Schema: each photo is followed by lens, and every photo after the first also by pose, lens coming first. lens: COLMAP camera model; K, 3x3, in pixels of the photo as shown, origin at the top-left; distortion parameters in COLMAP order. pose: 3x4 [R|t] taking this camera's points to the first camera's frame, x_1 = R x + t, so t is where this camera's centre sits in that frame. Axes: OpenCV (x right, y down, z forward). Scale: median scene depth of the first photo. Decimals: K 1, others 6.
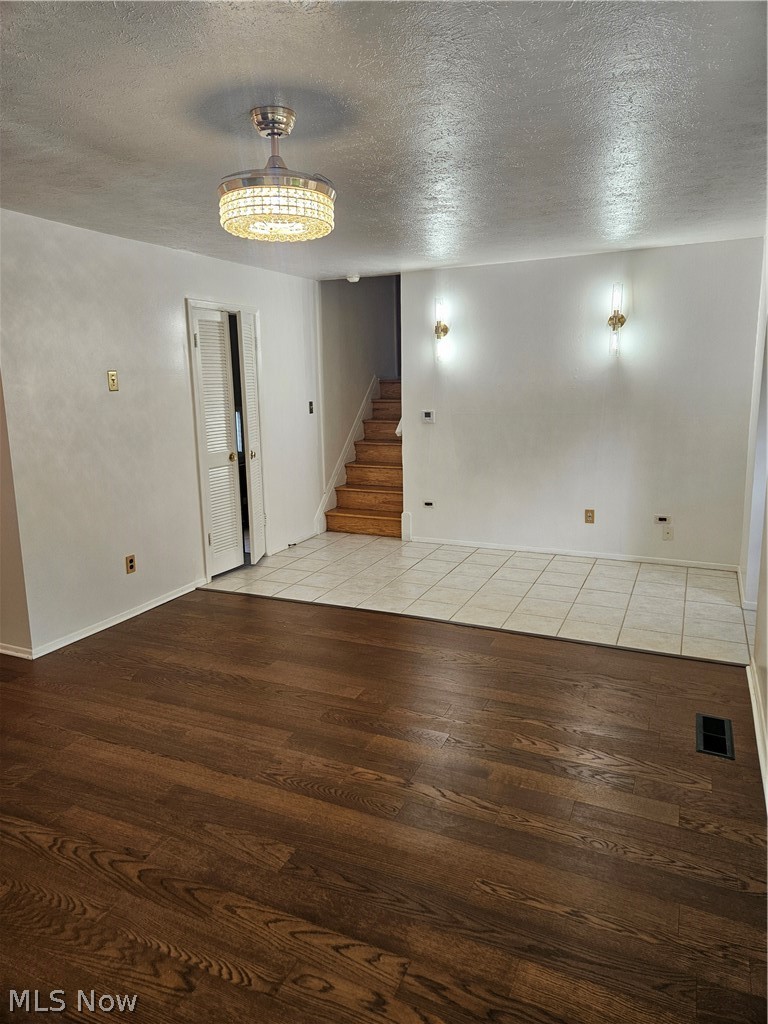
lens RADIAL K [[675.1, 0, 373.7], [0, 675.1, 497.8], [0, 0, 1]] dist [0.077732, -0.061725]
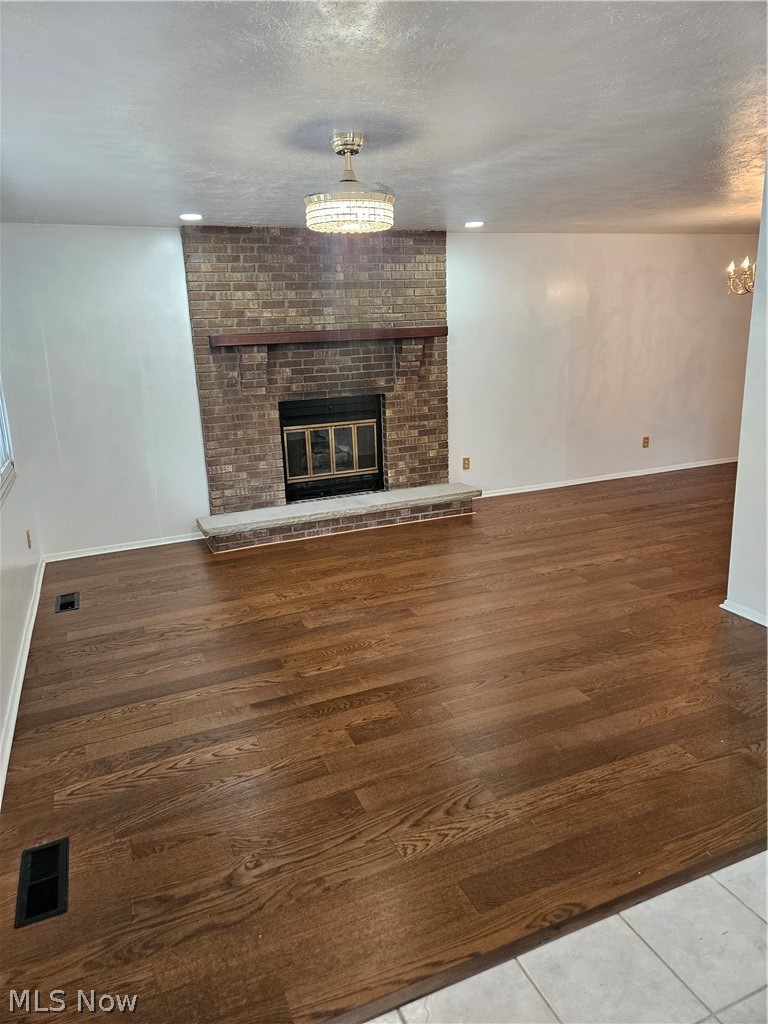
lens RADIAL K [[709.4, 0, 379.3], [0, 709.4, 496.3], [0, 0, 1]] dist [0.080223, -0.070588]
pose [[-0.676117, 0.211248, -0.705862, 0.568884], [-0.080166, 0.931238, 0.355485, -0.258120], [0.732420, 0.296935, -0.612691, 1.286454]]
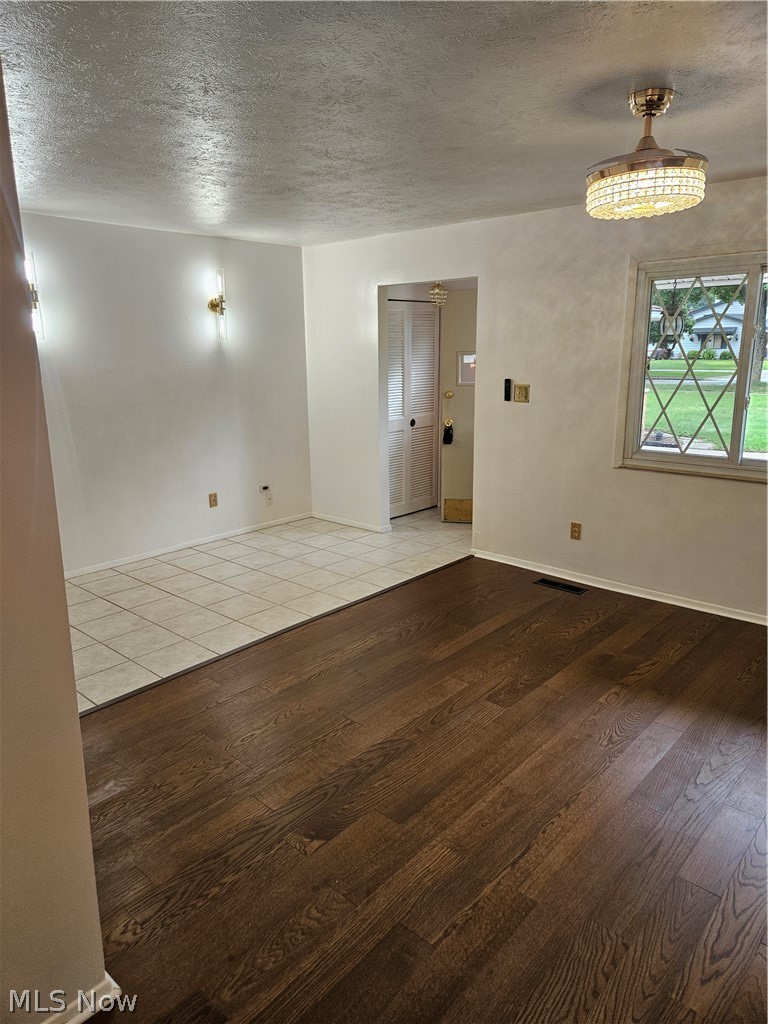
lens RADIAL K [[675.1, 0, 373.7], [0, 675.1, 497.8], [0, 0, 1]] dist [0.077732, -0.061725]
pose [[0.314402, -0.195097, 0.929026, -0.838938], [0.178358, 0.973365, 0.144048, -0.121524], [-0.932384, 0.120410, 0.340825, 0.680553]]
